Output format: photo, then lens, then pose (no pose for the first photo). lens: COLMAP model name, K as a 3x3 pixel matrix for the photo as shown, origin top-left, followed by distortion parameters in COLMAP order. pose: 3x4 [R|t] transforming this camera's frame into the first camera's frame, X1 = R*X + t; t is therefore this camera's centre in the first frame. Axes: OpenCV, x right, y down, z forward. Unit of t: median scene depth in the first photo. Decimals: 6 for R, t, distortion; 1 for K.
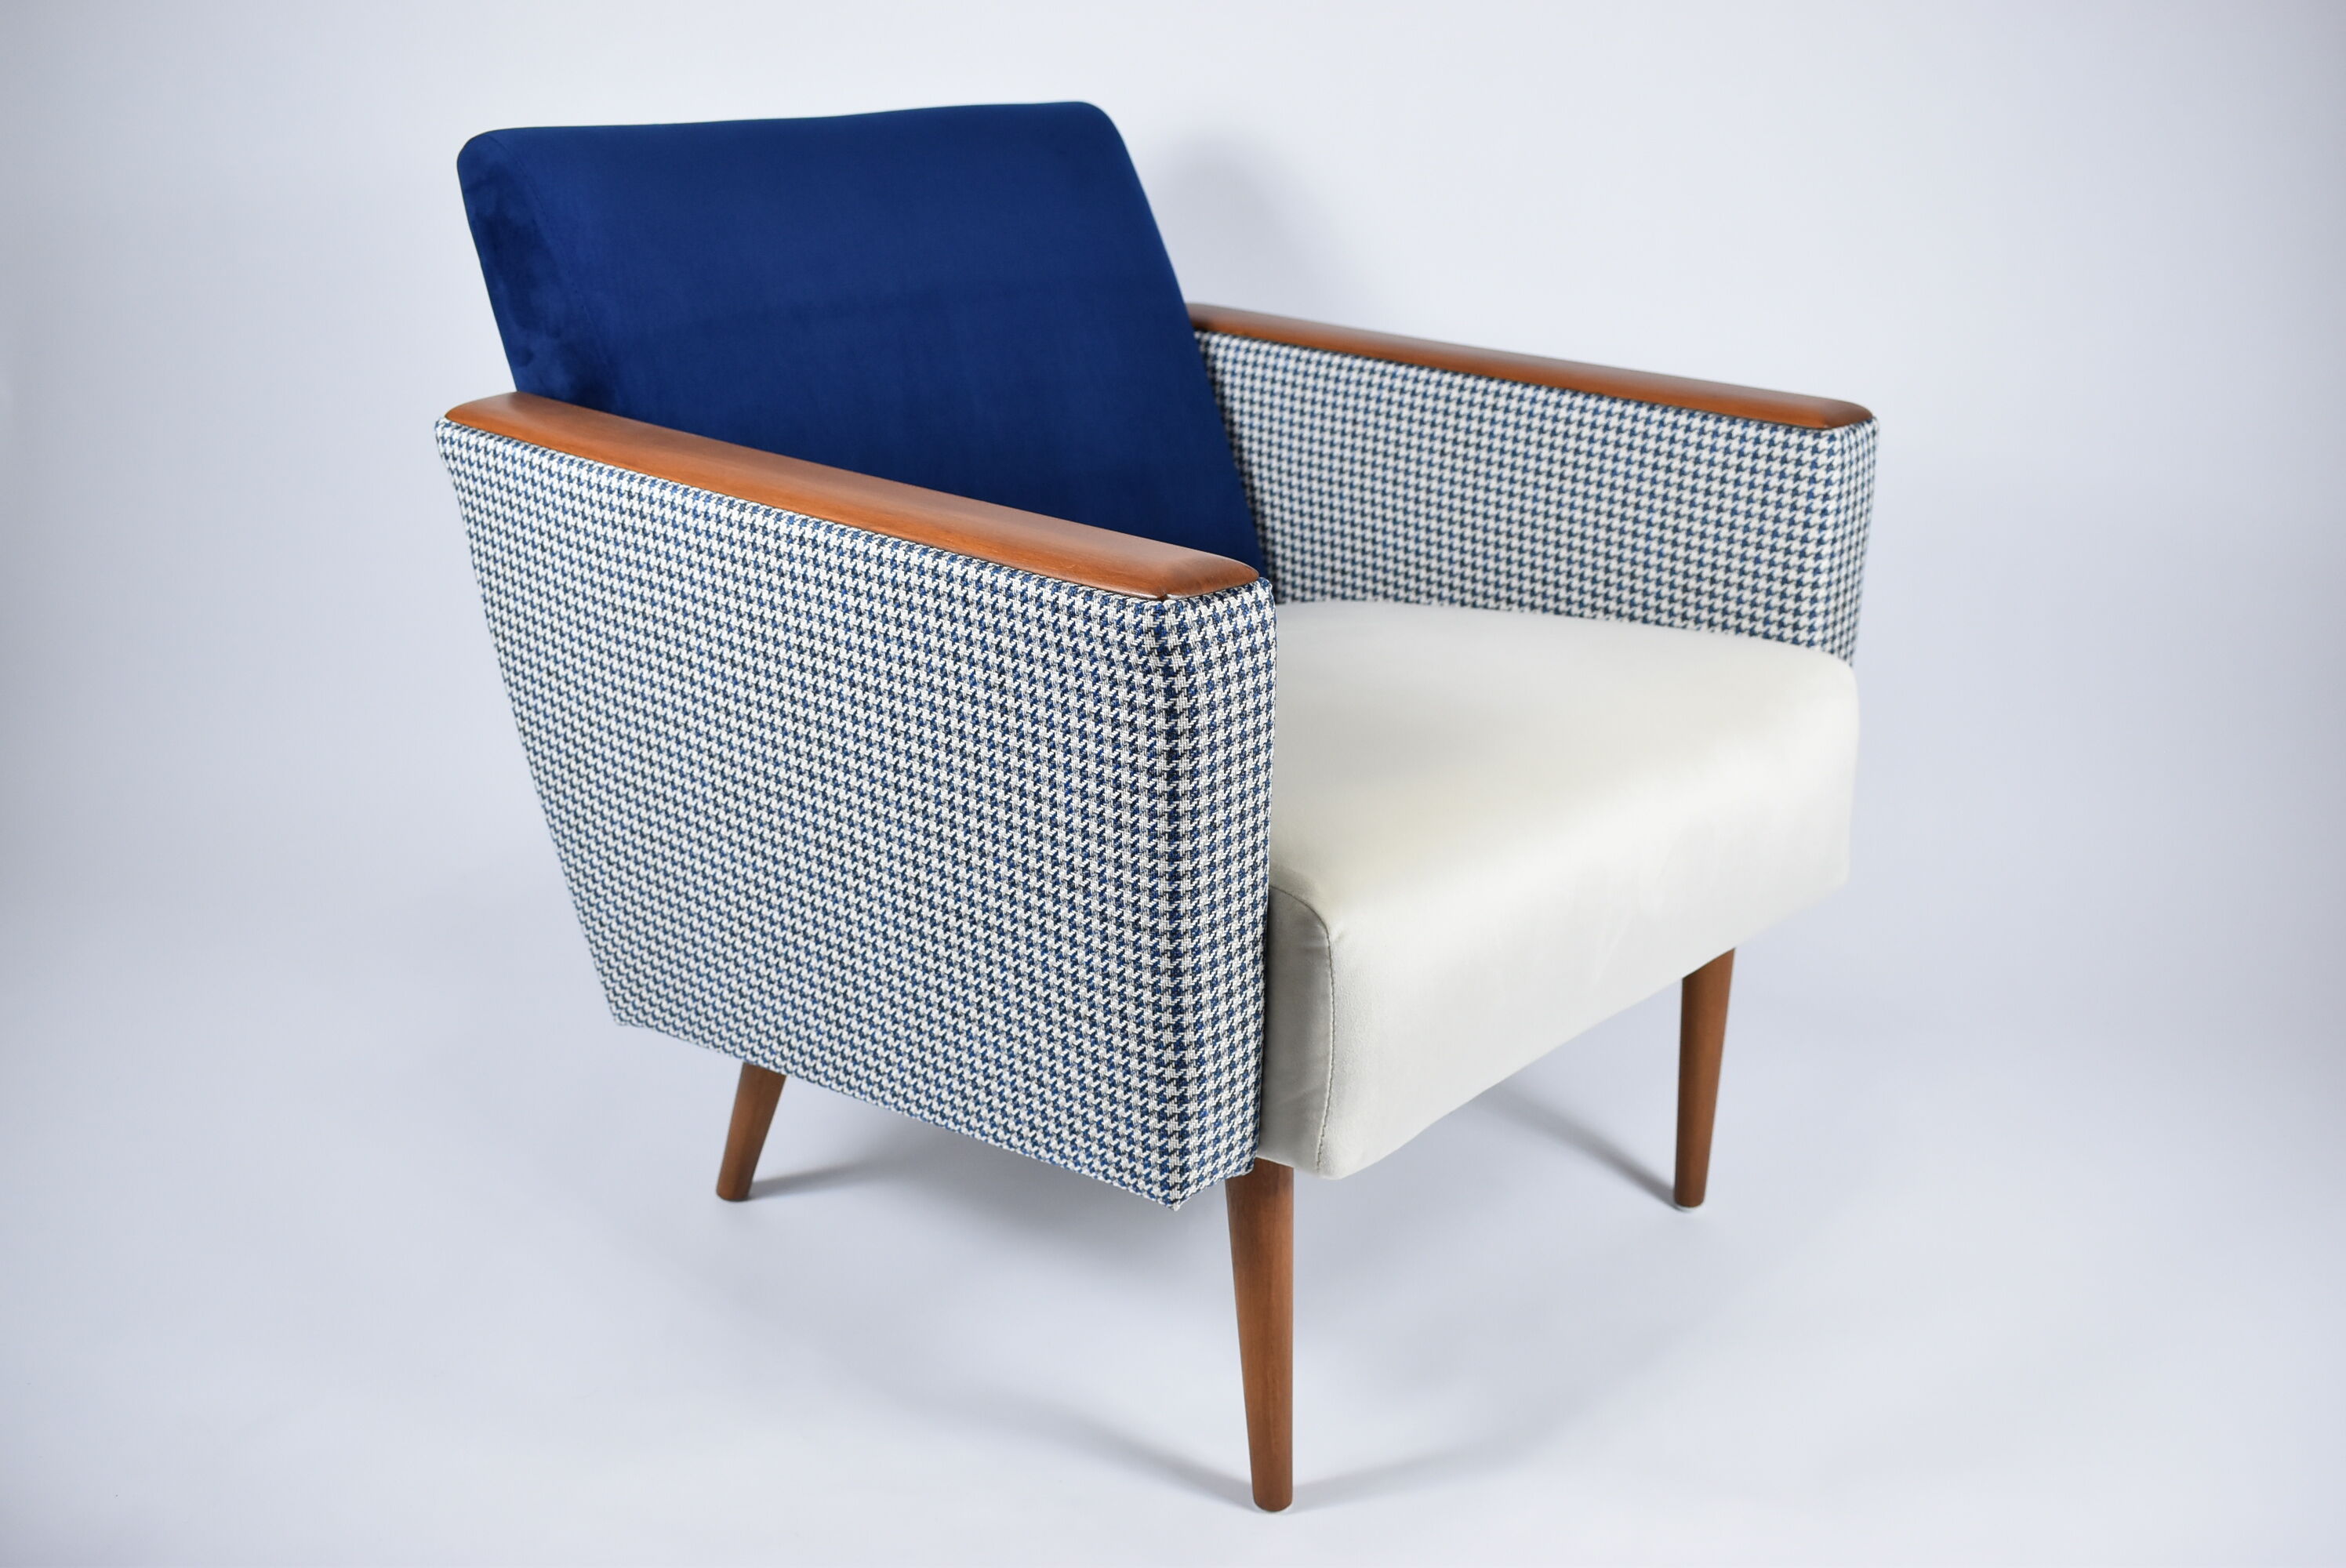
lens RADIAL K [[2251.6, 0, 1171.7], [0, 2251.6, 779.8], [0, 0, 1]] dist [-0.002553, 0.000000]
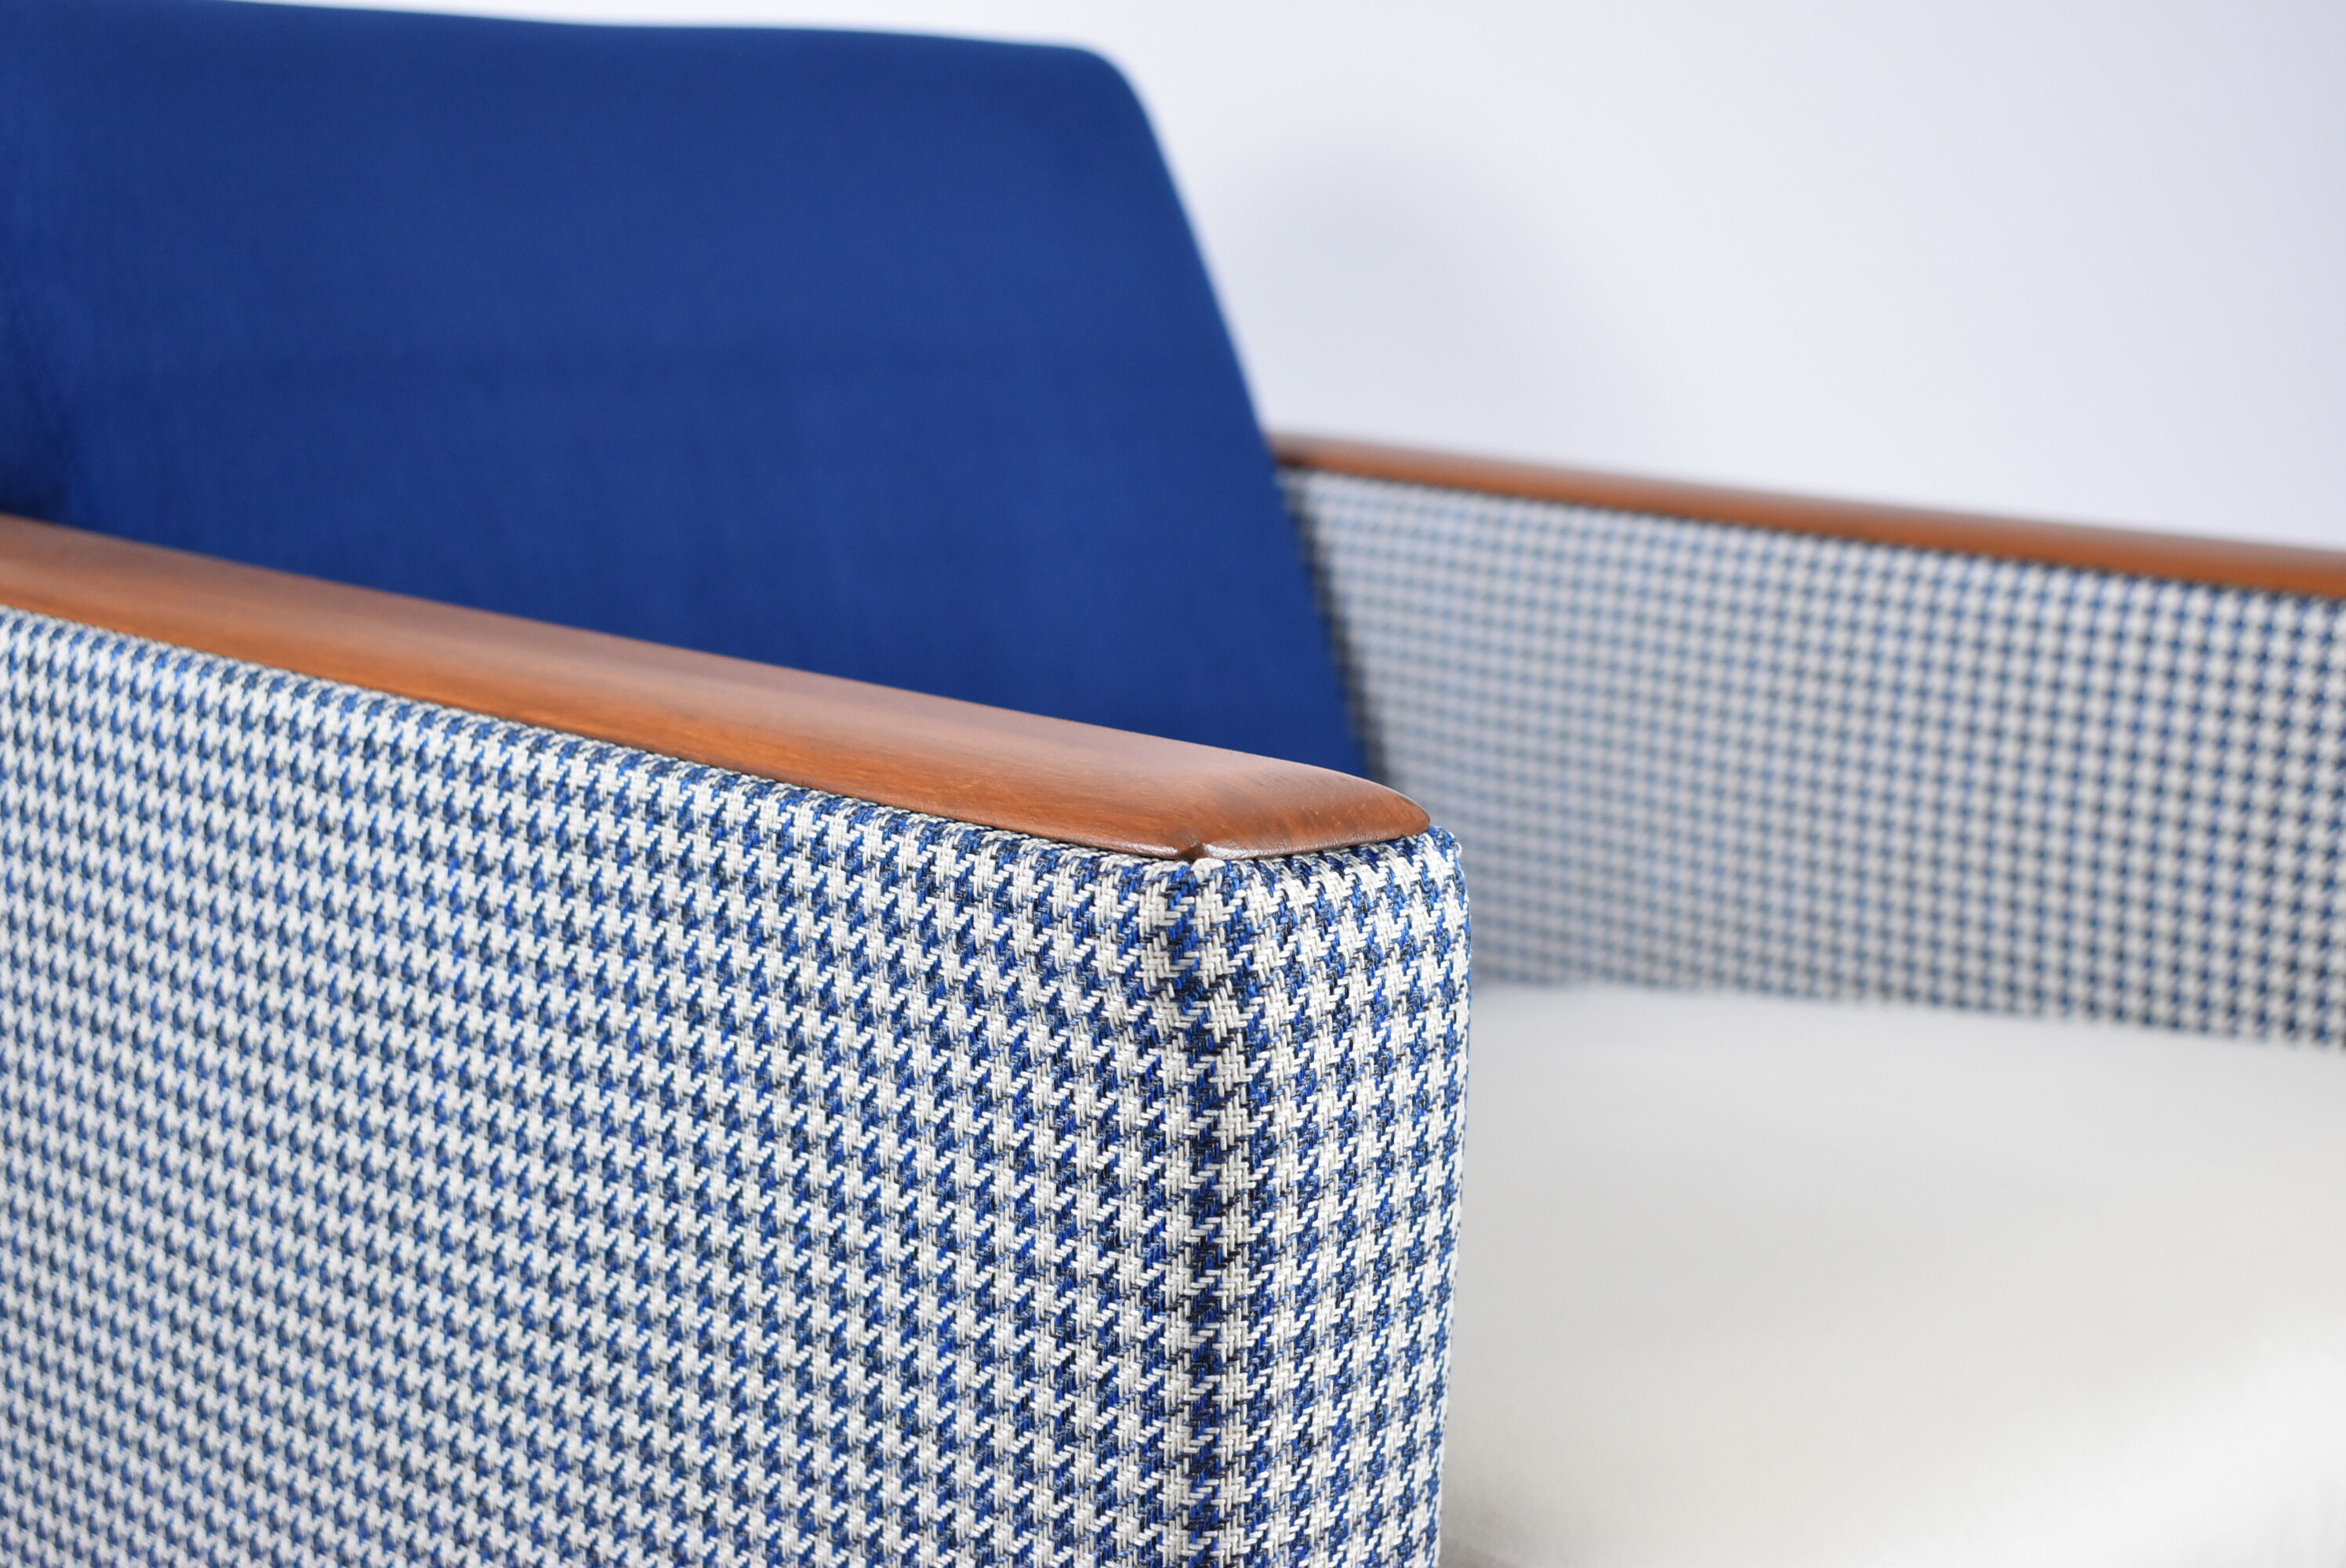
lens RADIAL K [[3479.1, 0, 1181.3], [0, 3479.1, 784.9], [0, 0, 1]] dist [-0.034889, 0.000000]
pose [[0.999578, 0.024902, -0.014974, 0.002893], [-0.027060, 0.985518, -0.167396, 0.009325], [0.010588, 0.167731, 0.985776, 0.371926]]
